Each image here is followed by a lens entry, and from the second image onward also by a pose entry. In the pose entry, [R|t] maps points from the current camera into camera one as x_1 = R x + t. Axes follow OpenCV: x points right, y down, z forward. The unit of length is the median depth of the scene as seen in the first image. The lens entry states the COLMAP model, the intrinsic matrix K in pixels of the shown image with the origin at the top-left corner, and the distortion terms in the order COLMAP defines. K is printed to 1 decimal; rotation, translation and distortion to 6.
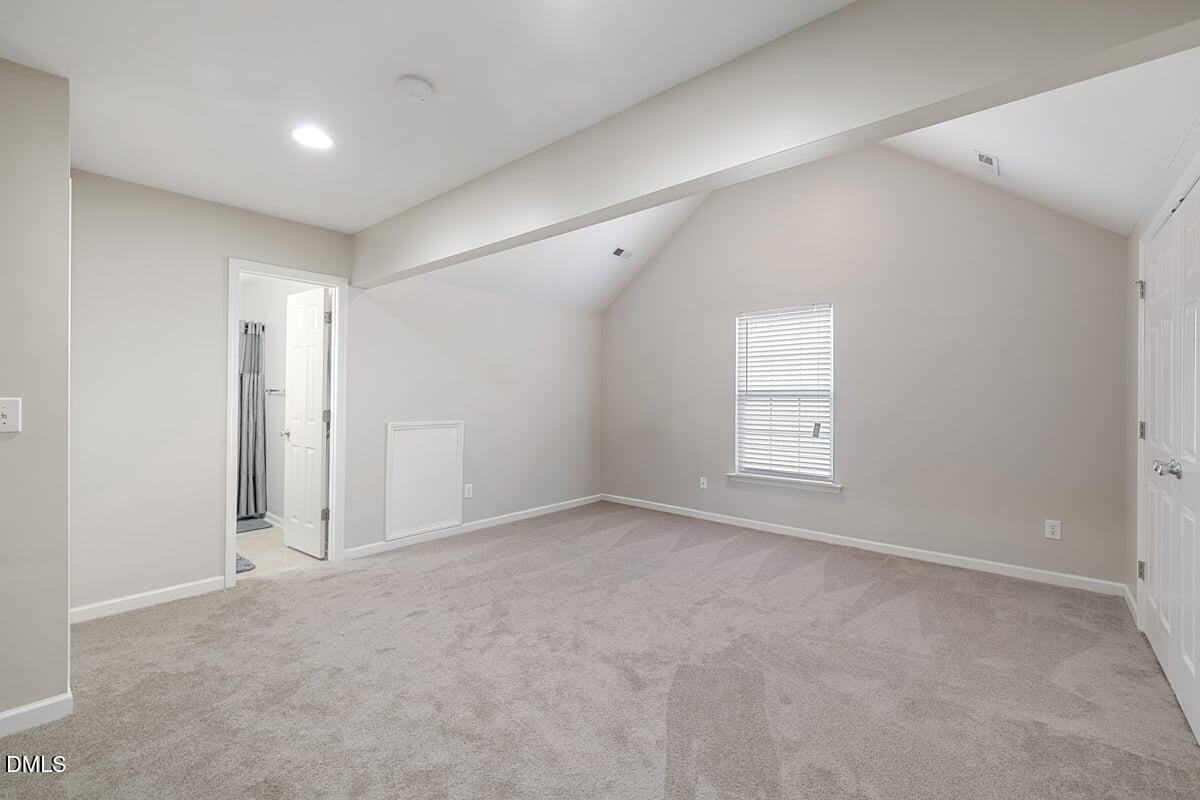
lens RADIAL K [[506.7, 0, 592.7], [0, 506.7, 395.5], [0, 0, 1]] dist [0.000504, 0.000454]
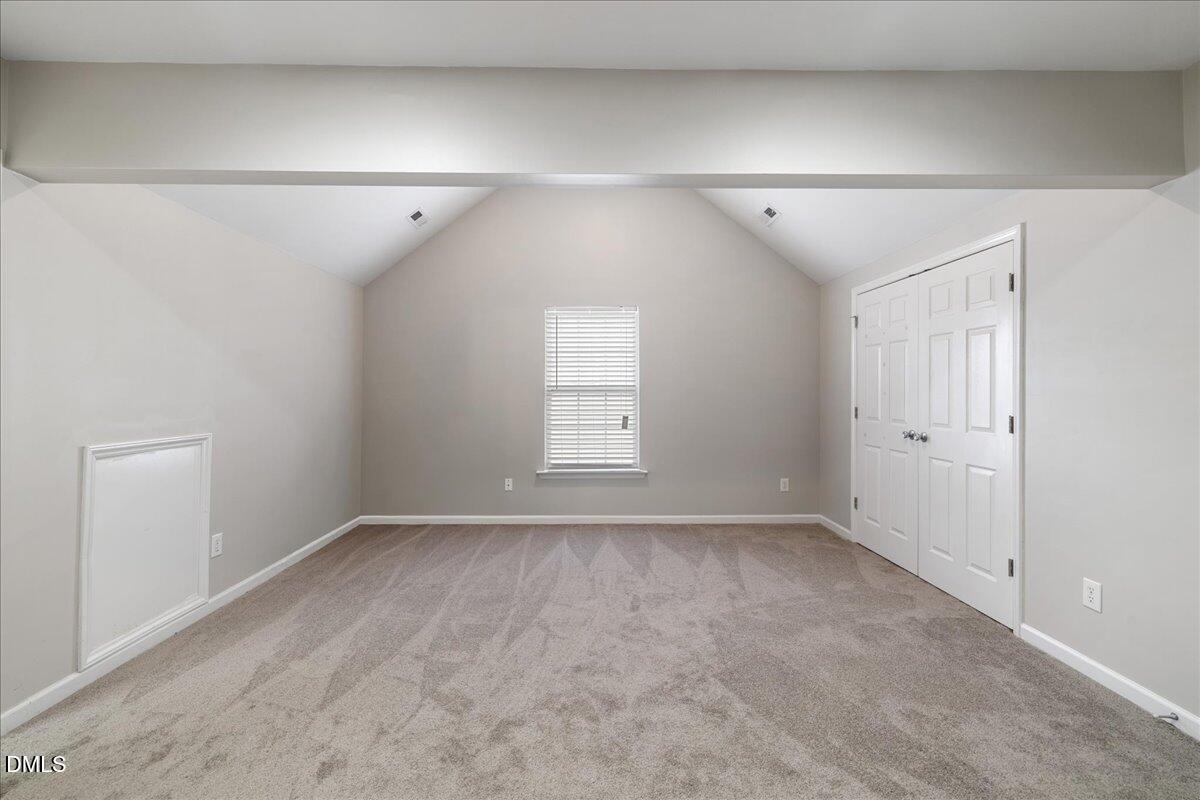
lens RADIAL K [[506.7, 0, 597.5], [0, 506.7, 390.9], [0, 0, 1]] dist [0.000504, 0.000454]
pose [[0.744980, -0.004080, 0.667075, -0.333574], [0.002116, 0.999991, 0.003753, -0.003518], [-0.667084, -0.001384, 0.744981, 0.234272]]
